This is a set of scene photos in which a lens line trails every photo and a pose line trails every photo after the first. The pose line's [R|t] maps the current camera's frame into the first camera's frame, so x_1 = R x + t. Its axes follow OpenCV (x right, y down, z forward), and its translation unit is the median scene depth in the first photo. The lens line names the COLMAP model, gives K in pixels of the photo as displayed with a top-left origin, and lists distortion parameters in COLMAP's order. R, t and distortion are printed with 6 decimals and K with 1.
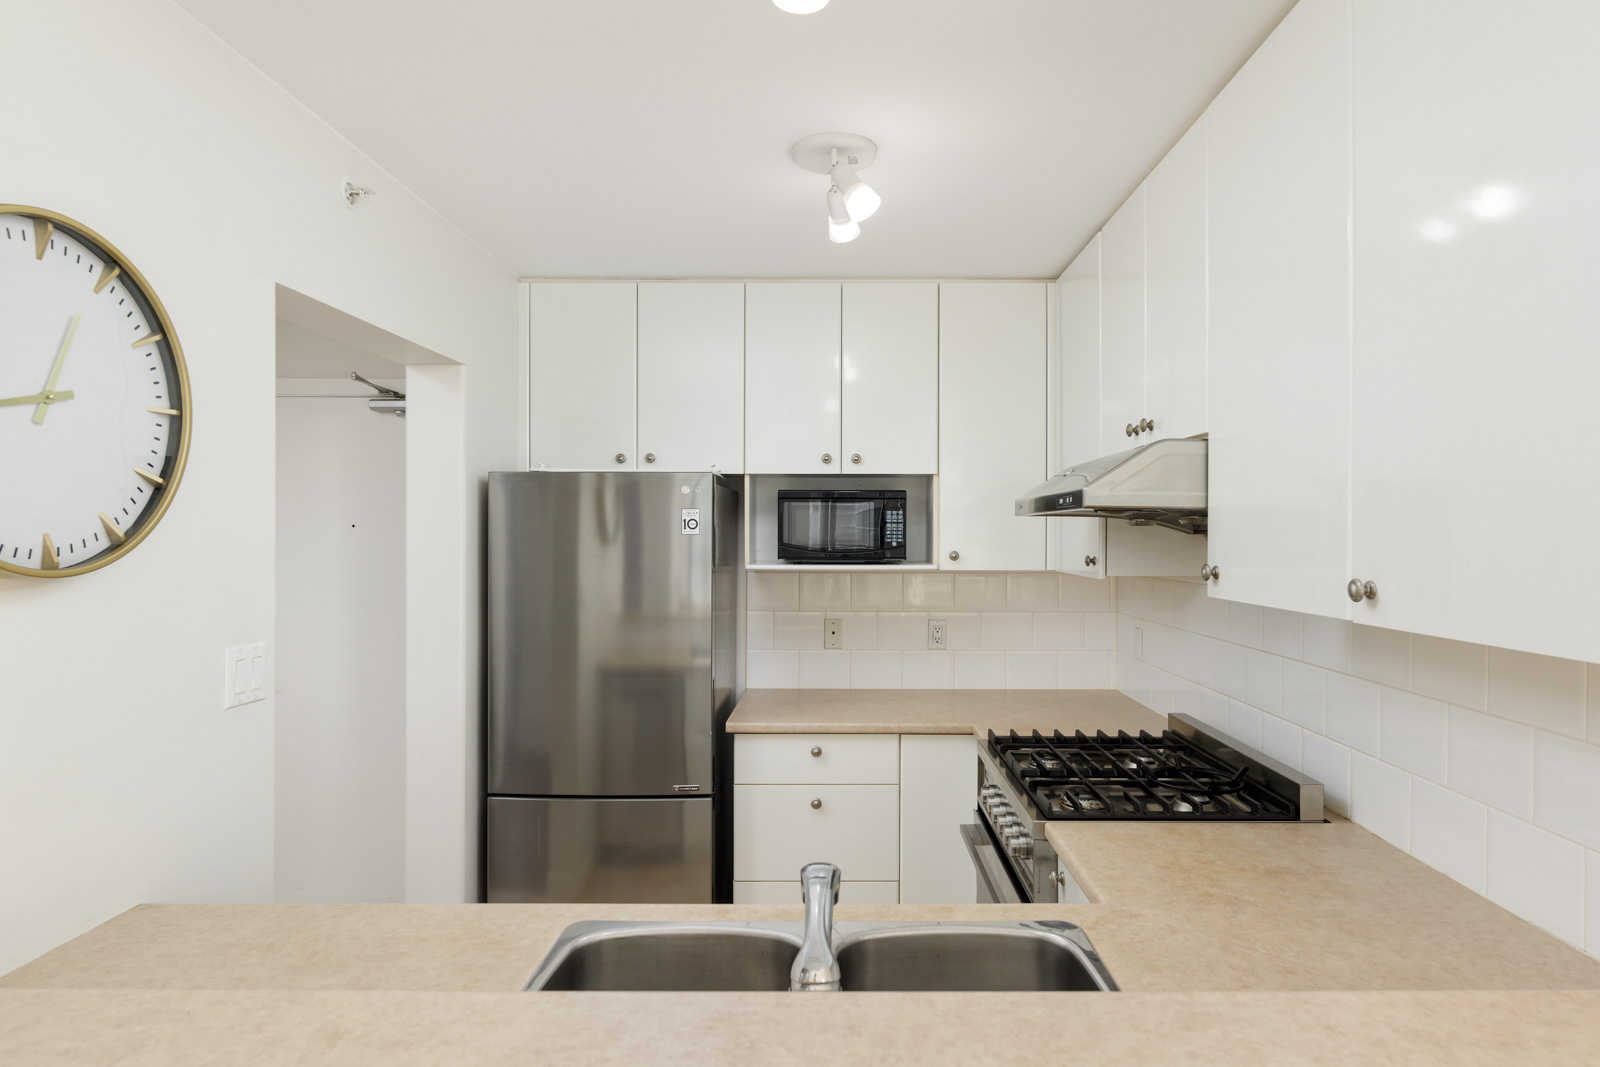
lens RADIAL K [[898.7, 0, 822.8], [0, 898.7, 530.0], [0, 0, 1]] dist [-0.002378, -0.002130]
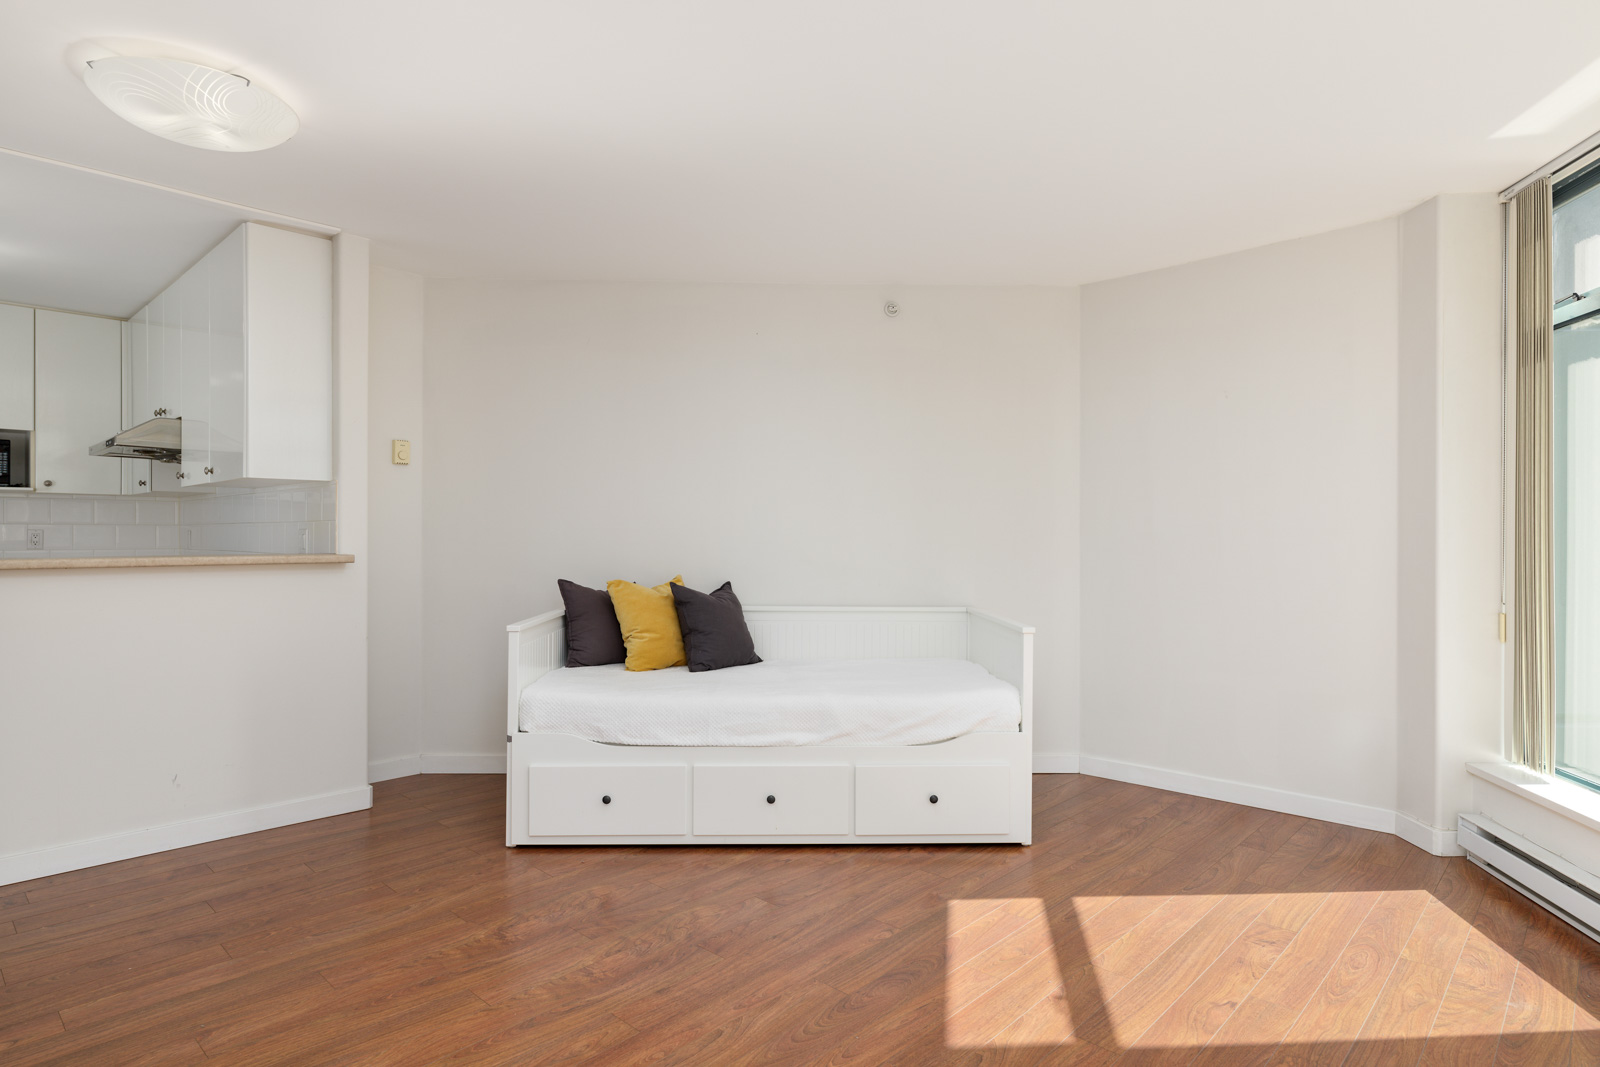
lens RADIAL K [[898.7, 0, 822.8], [0, 898.7, 530.0], [0, 0, 1]] dist [-0.002378, -0.002130]
pose [[0.671499, -0.003776, 0.740996, -0.109761], [0.001272, 0.999991, 0.003943, 0.107668], [-0.741005, -0.001705, 0.671498, -1.093209]]
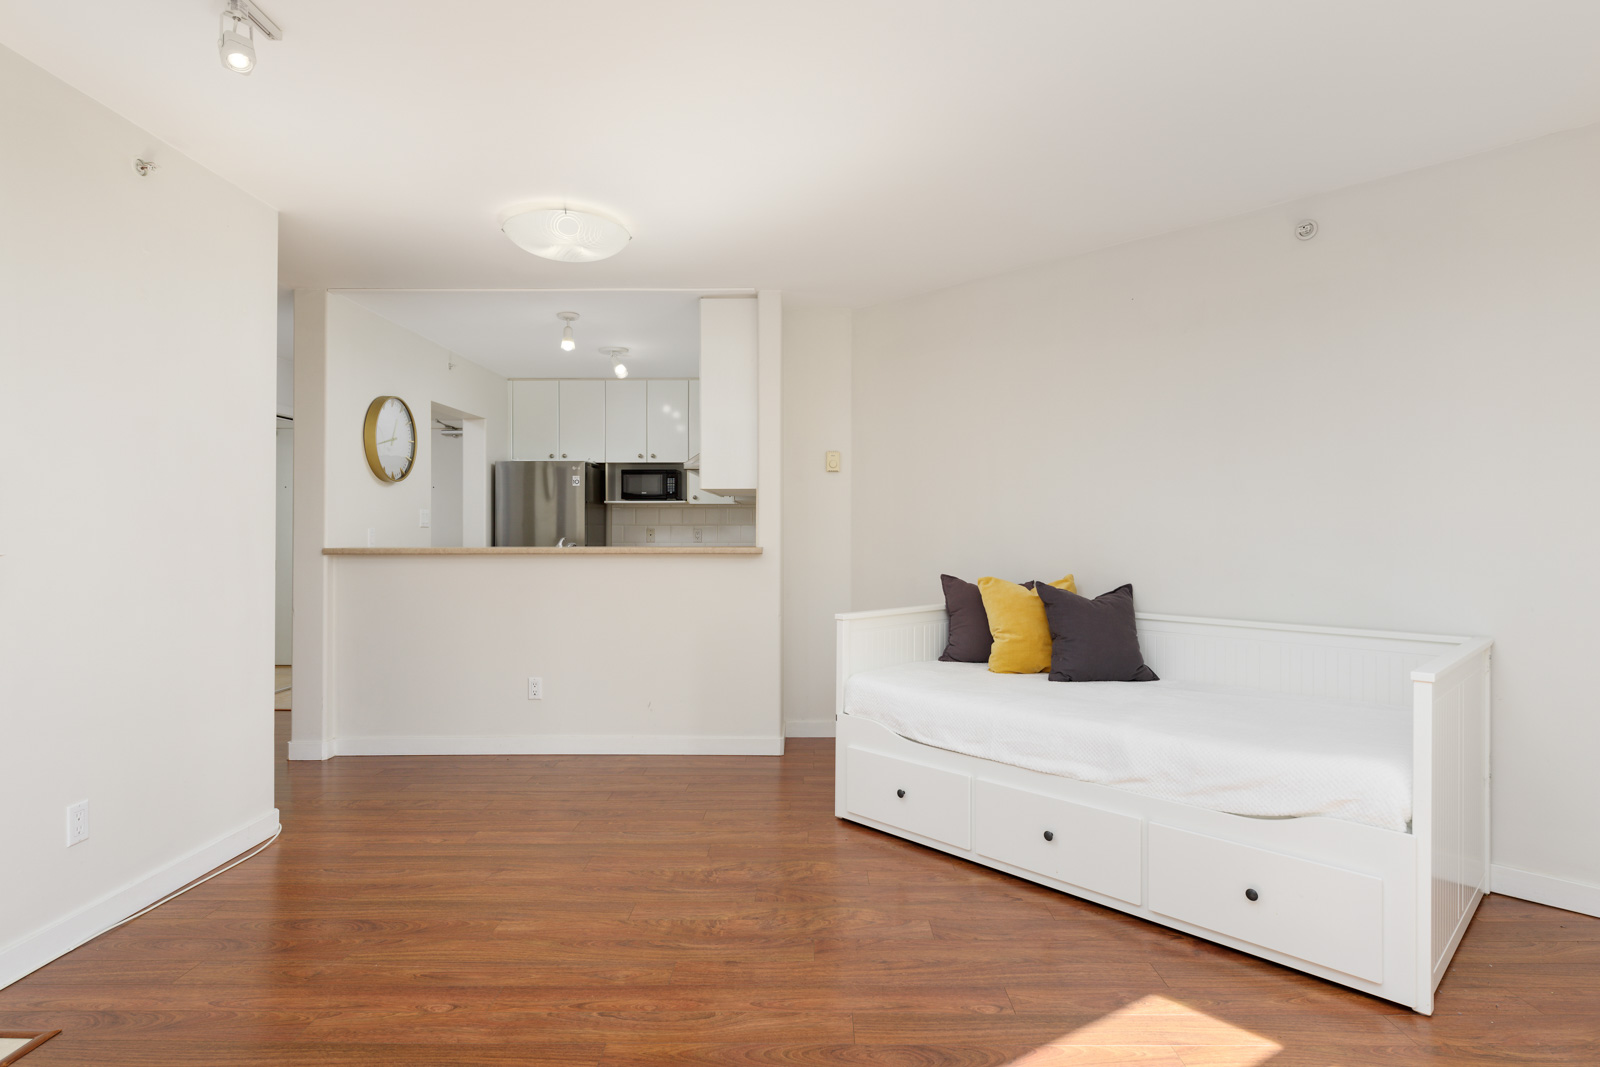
lens RADIAL K [[865.5, 0, 818.6], [0, 865.5, 539.6], [0, 0, 1]] dist [-0.002867, -0.000638]
pose [[0.999996, -0.002292, 0.001631, 0.464478], [0.002277, 0.999960, 0.008642, 0.119926], [-0.001651, -0.008639, 0.999961, -1.253470]]
